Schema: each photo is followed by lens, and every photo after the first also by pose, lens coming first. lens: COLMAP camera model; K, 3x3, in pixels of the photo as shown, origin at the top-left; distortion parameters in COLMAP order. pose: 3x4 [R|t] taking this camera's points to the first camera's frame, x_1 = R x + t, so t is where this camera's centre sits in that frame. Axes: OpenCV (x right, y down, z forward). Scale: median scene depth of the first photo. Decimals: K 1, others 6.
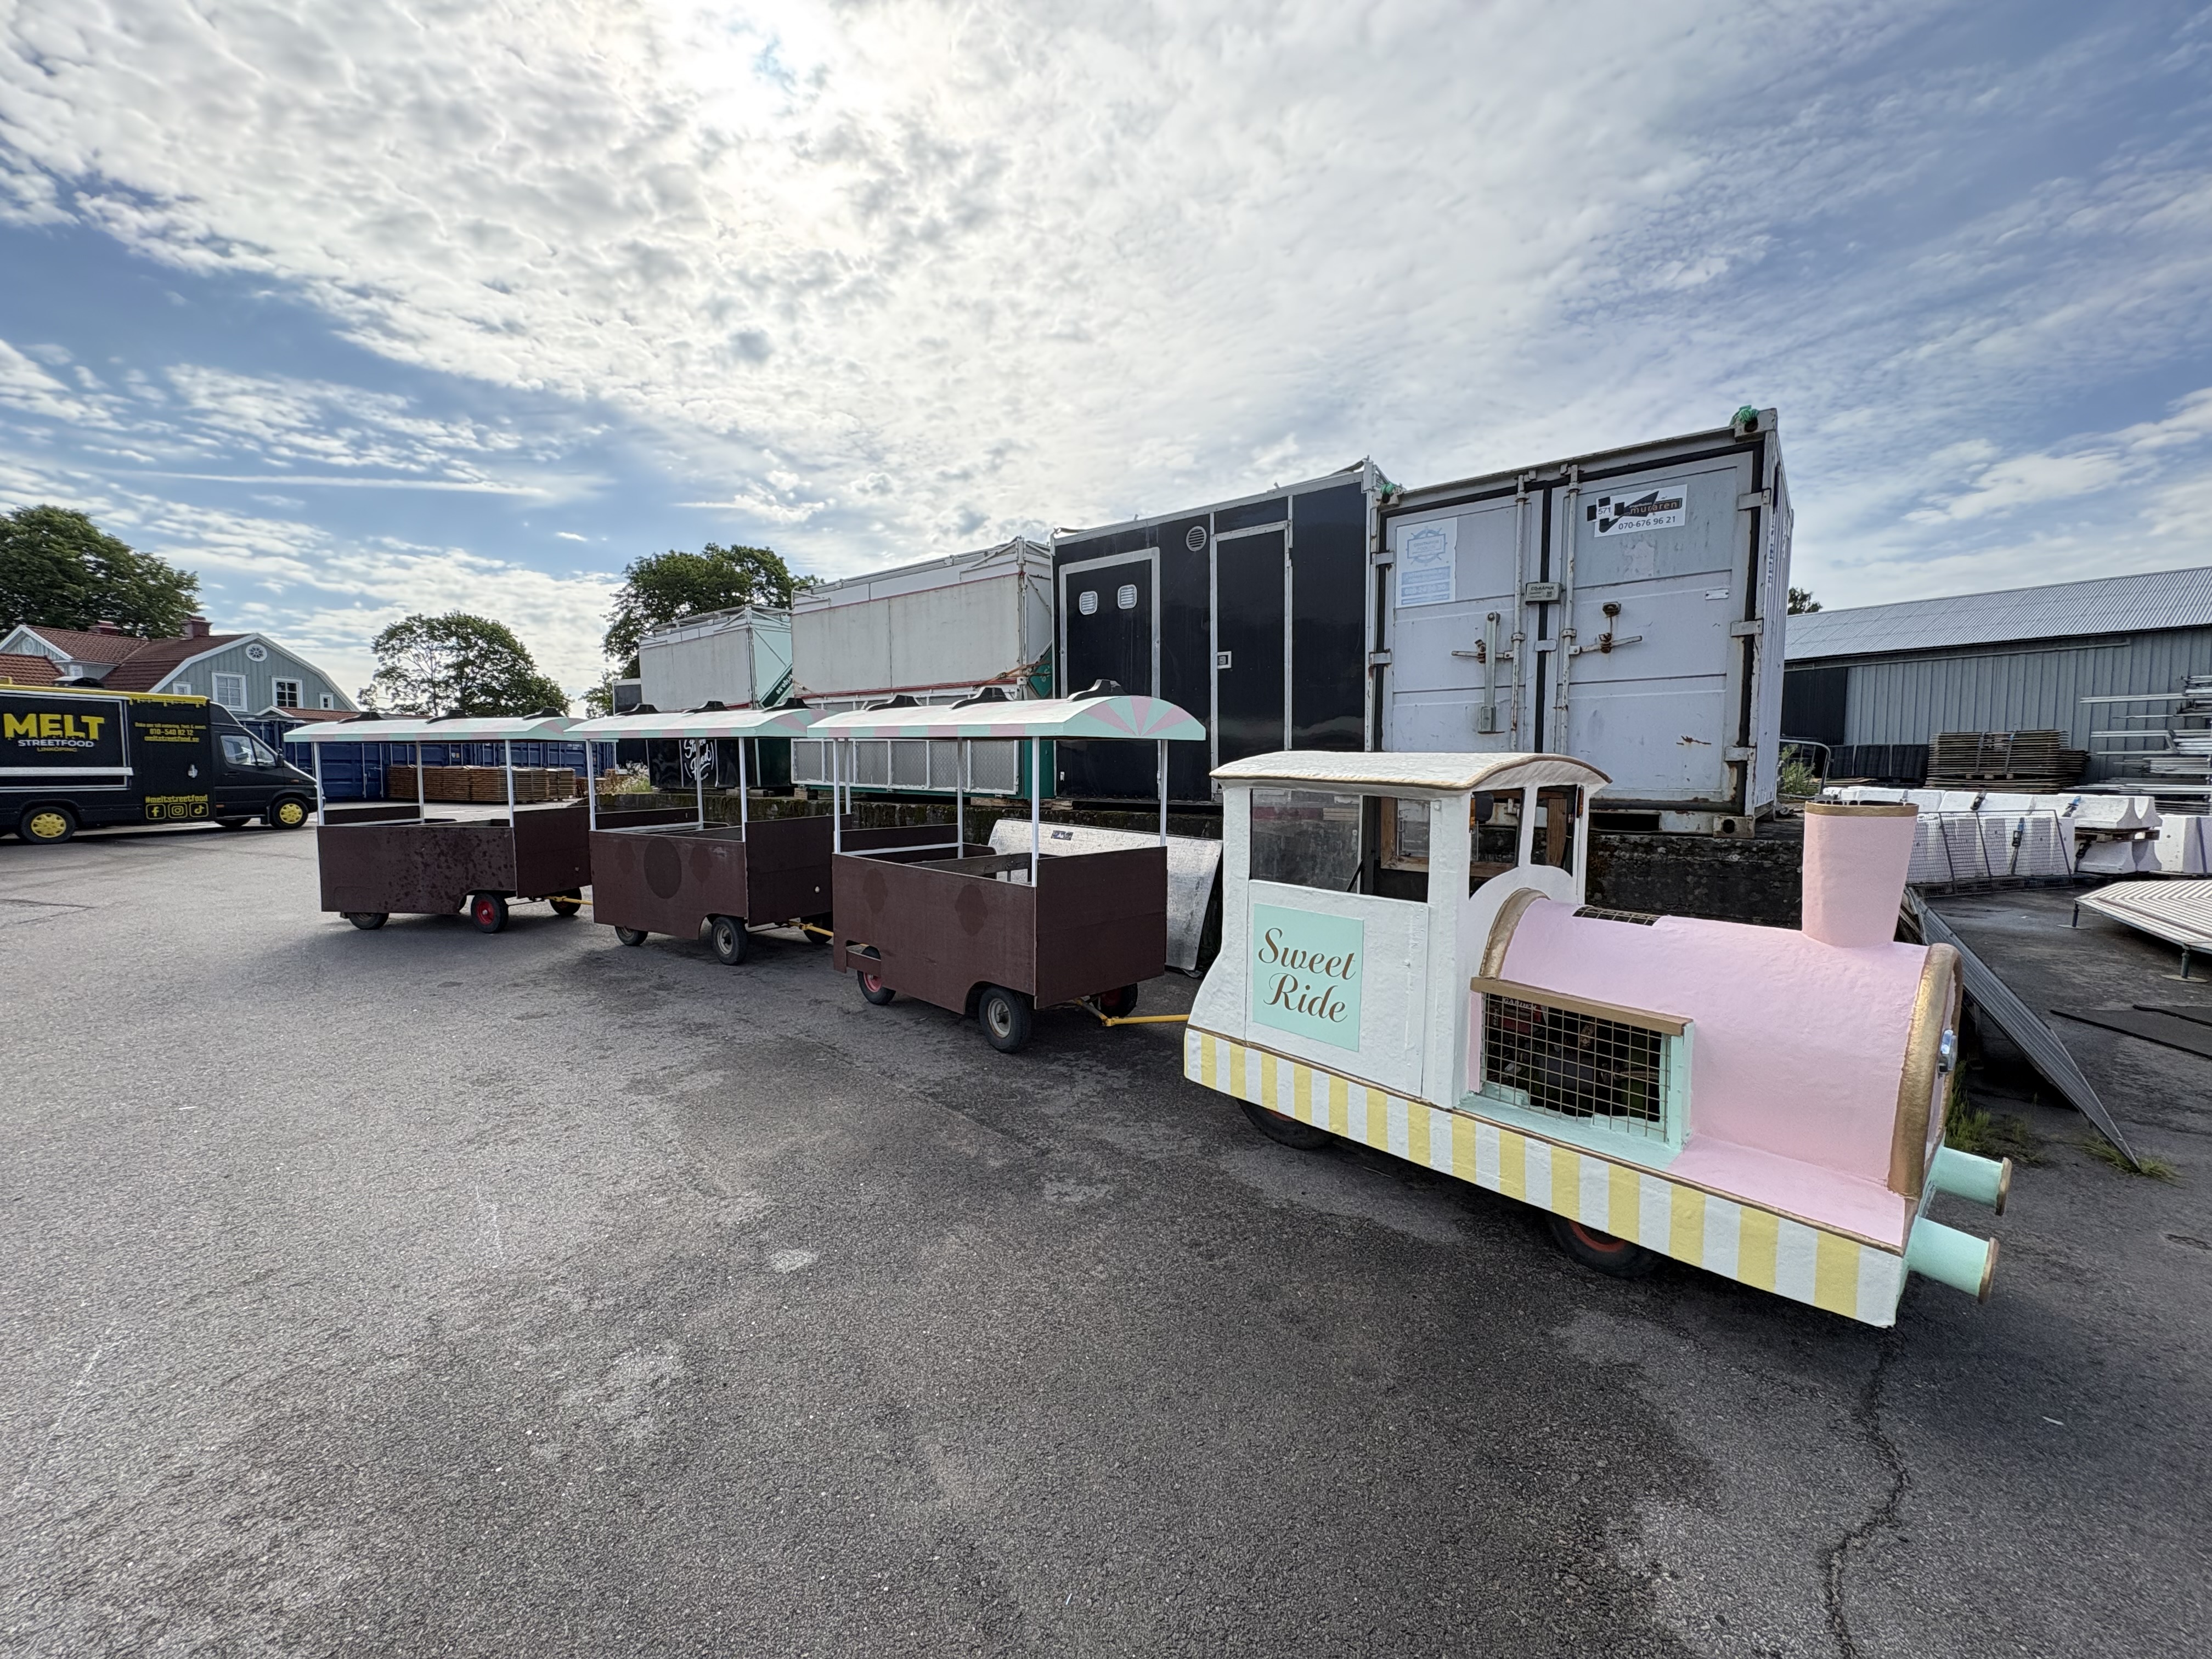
lens RADIAL K [[877.6, 0, 1106.0], [0, 877.6, 829.5], [0, 0, 1]] dist [-0.000392, 0.000071]
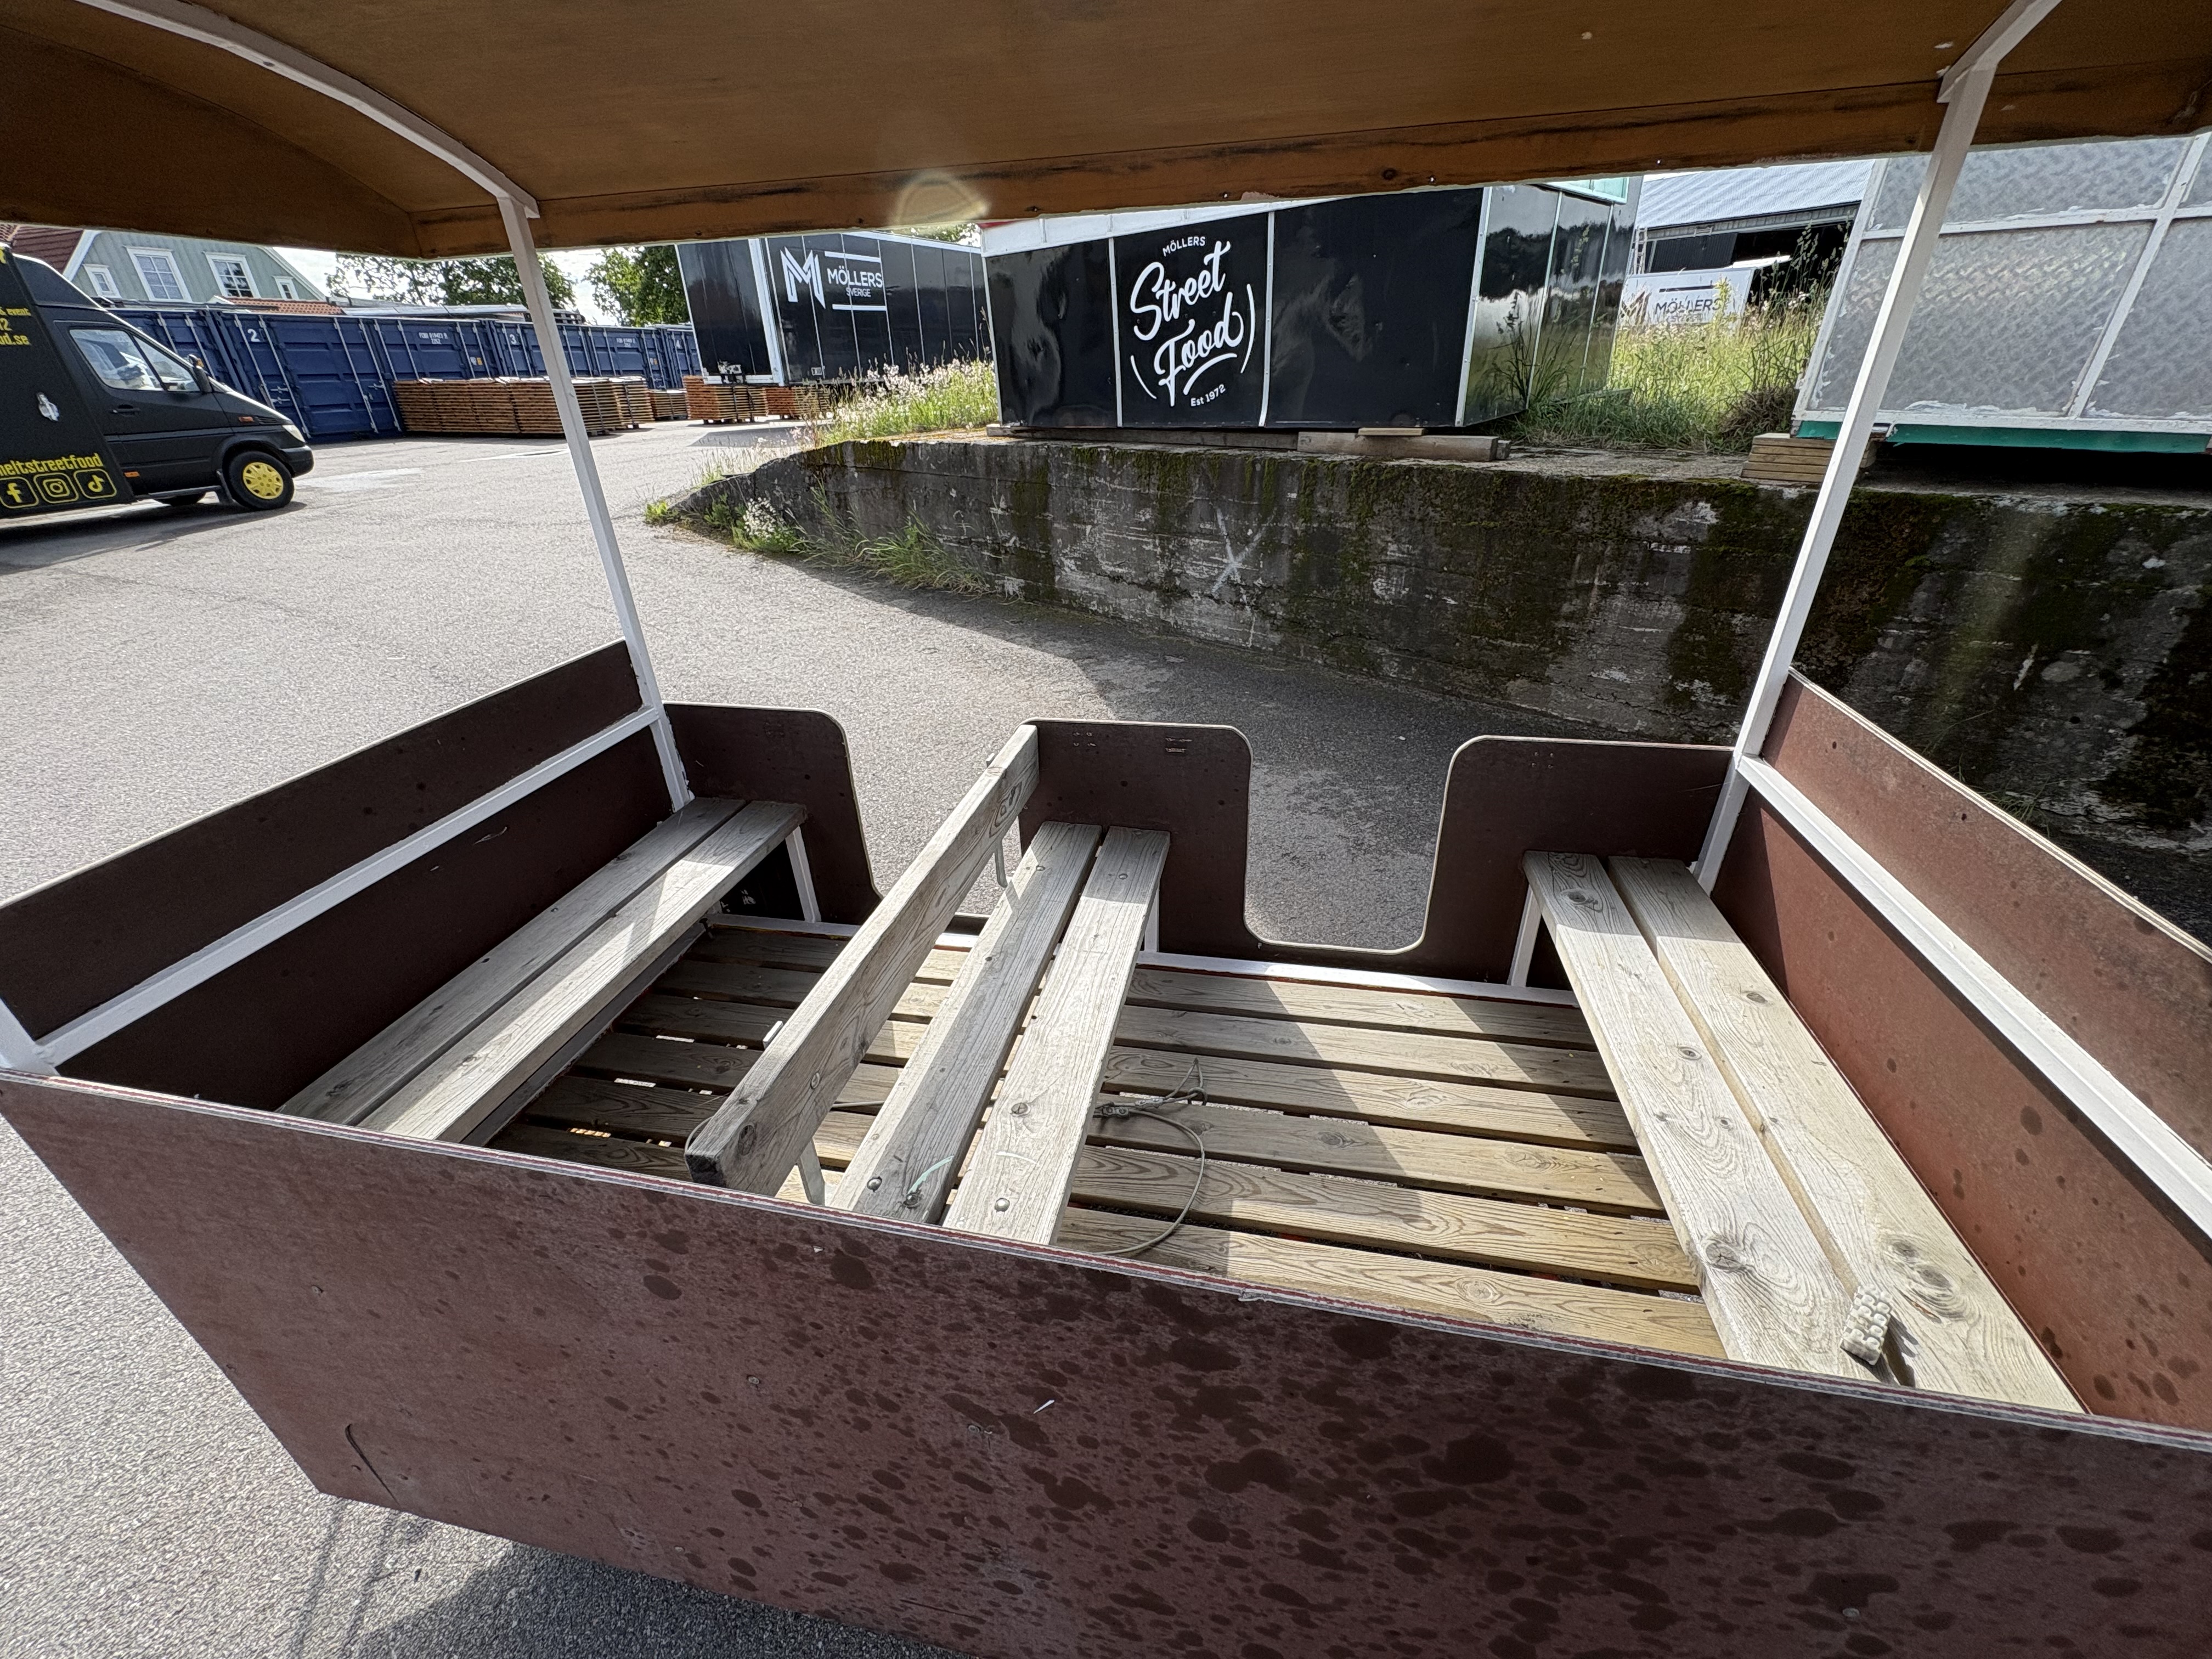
lens RADIAL K [[881.5, 0, 1109.9], [0, 881.5, 831.4], [0, 0, 1]] dist [-0.000670, 0.000064]
pose [[0.997981, 0.001699, -0.063498, -1.012376], [0.024556, 0.911610, 0.410323, -0.098022], [0.058583, -0.411053, 0.909727, 1.241561]]
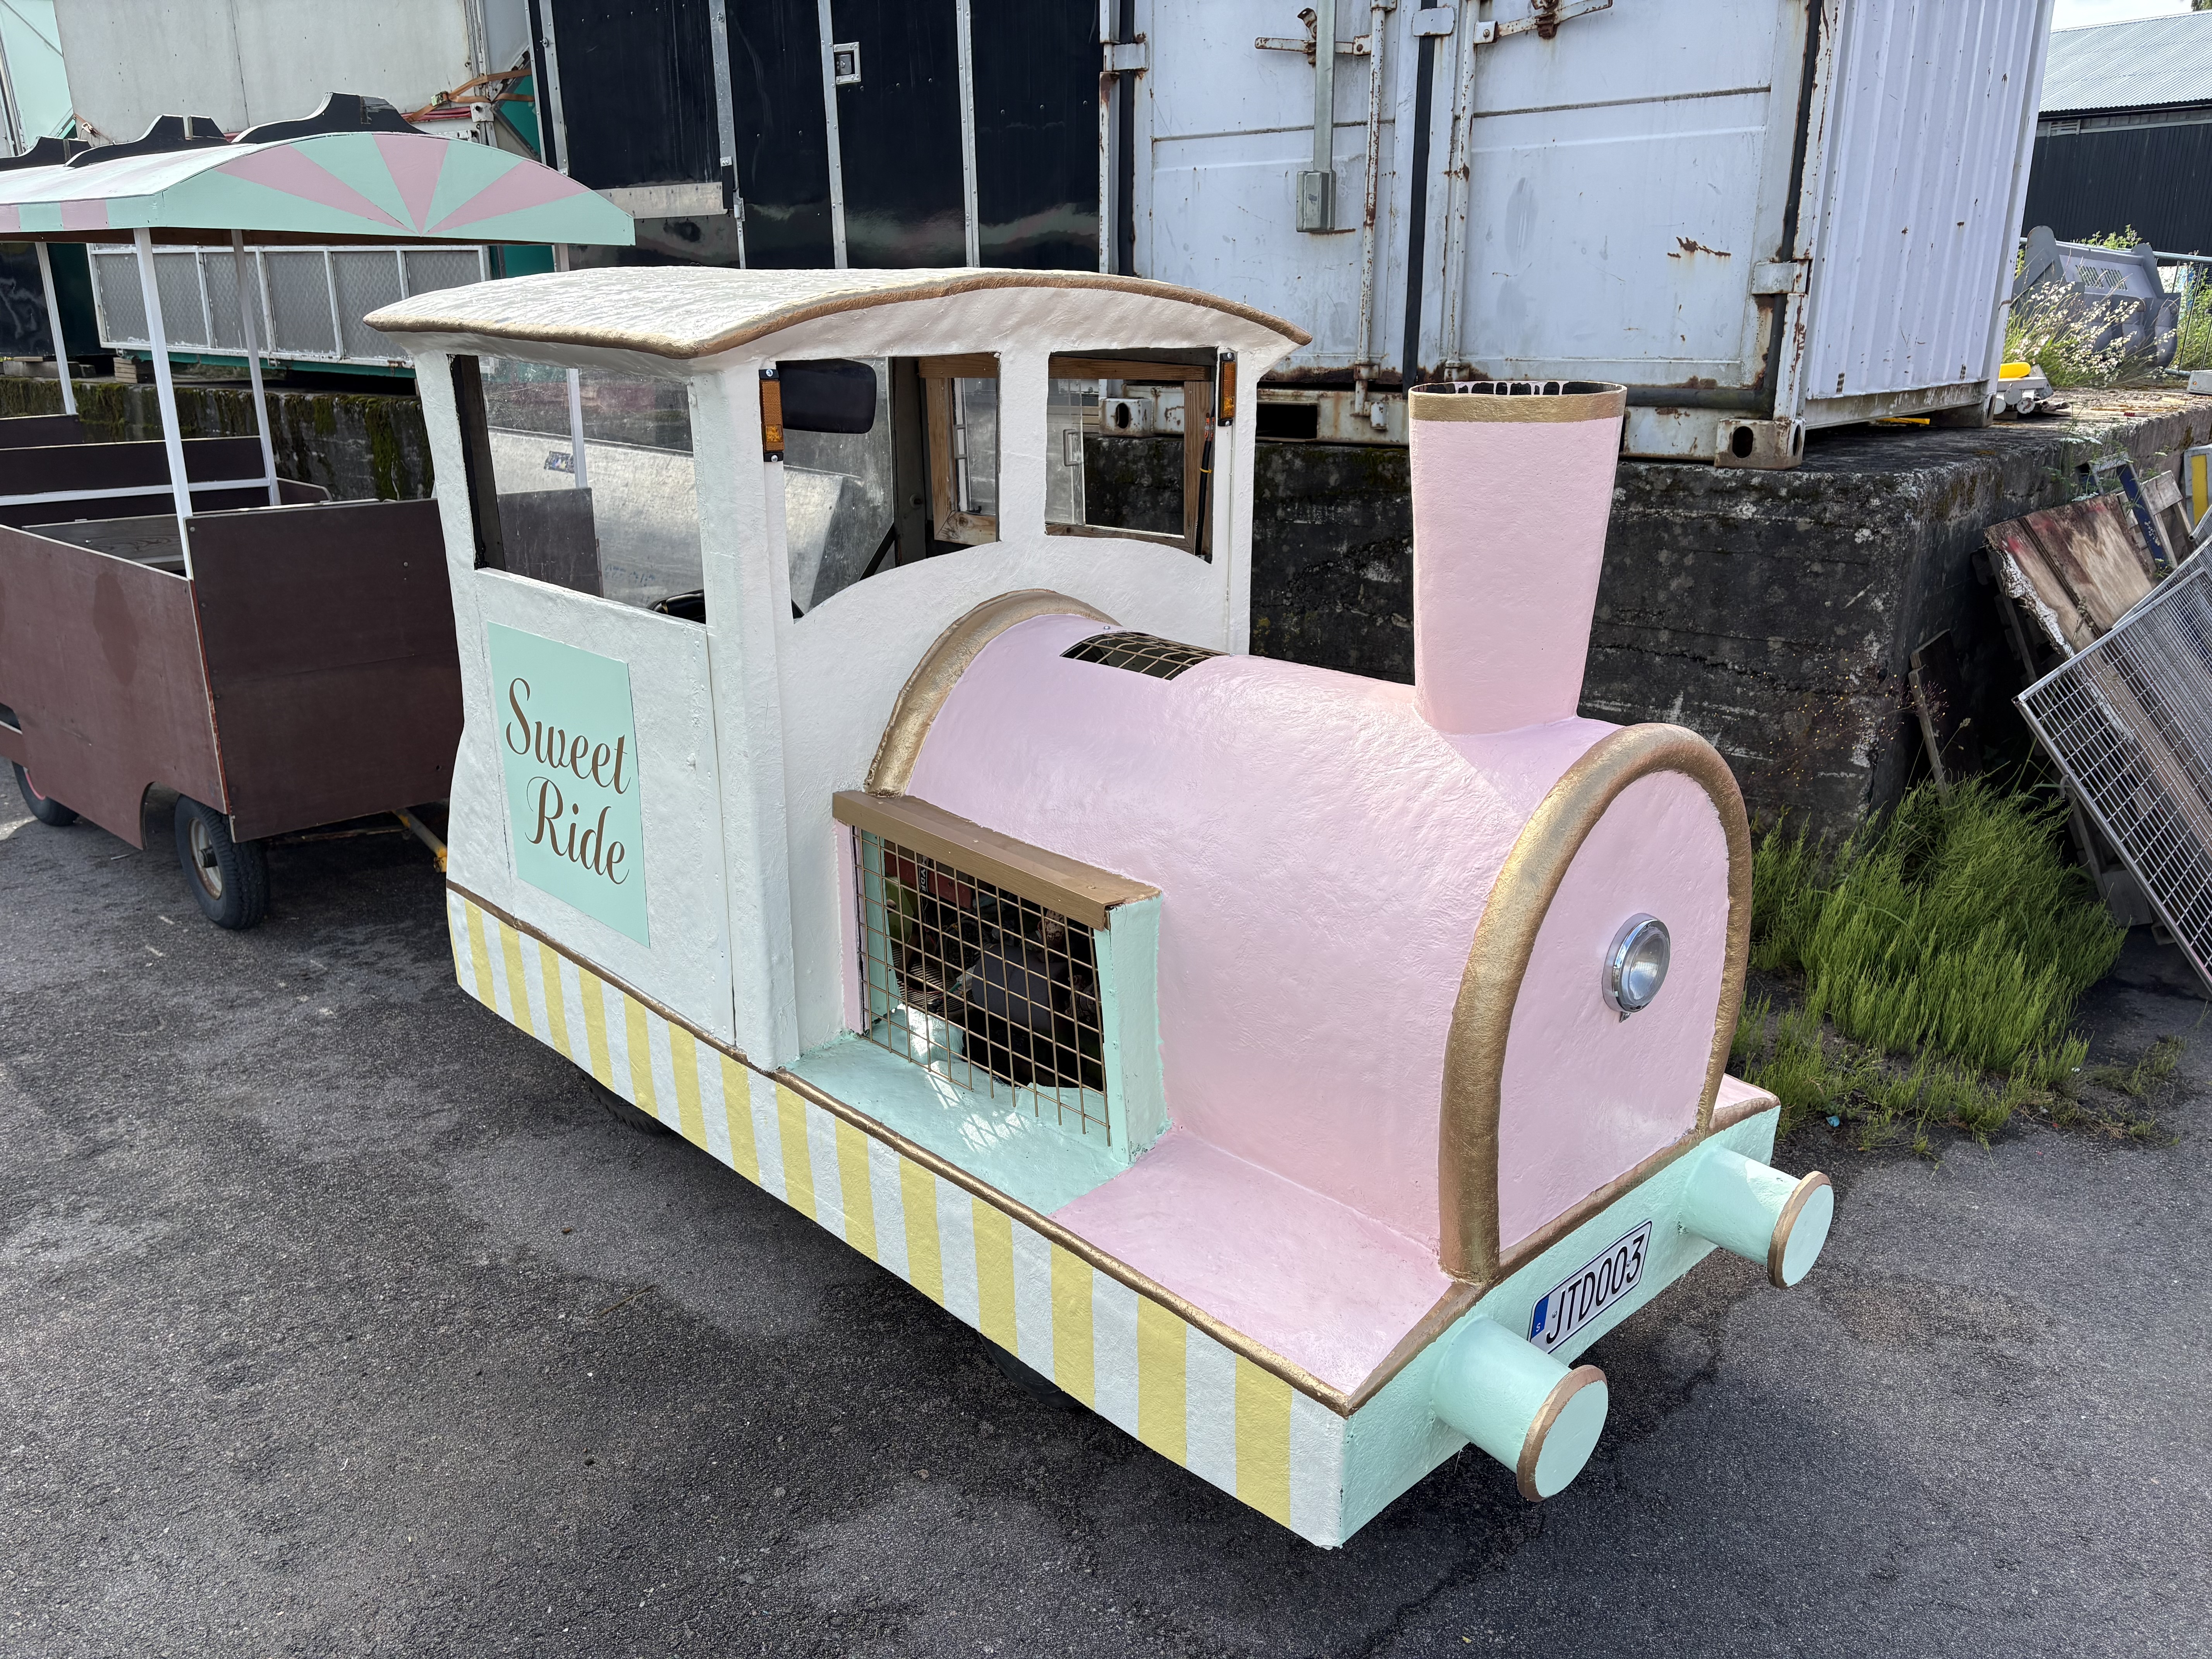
lens RADIAL K [[1661.3, 0, 1117.4], [0, 1661.3, 823.2], [0, 0, 1]] dist [0.063409, -0.067650]
pose [[0.999312, -0.009914, 0.035725, 0.274676], [0.001855, 0.975745, 0.218900, -0.001208], [-0.037029, -0.218684, 0.975093, 0.081165]]
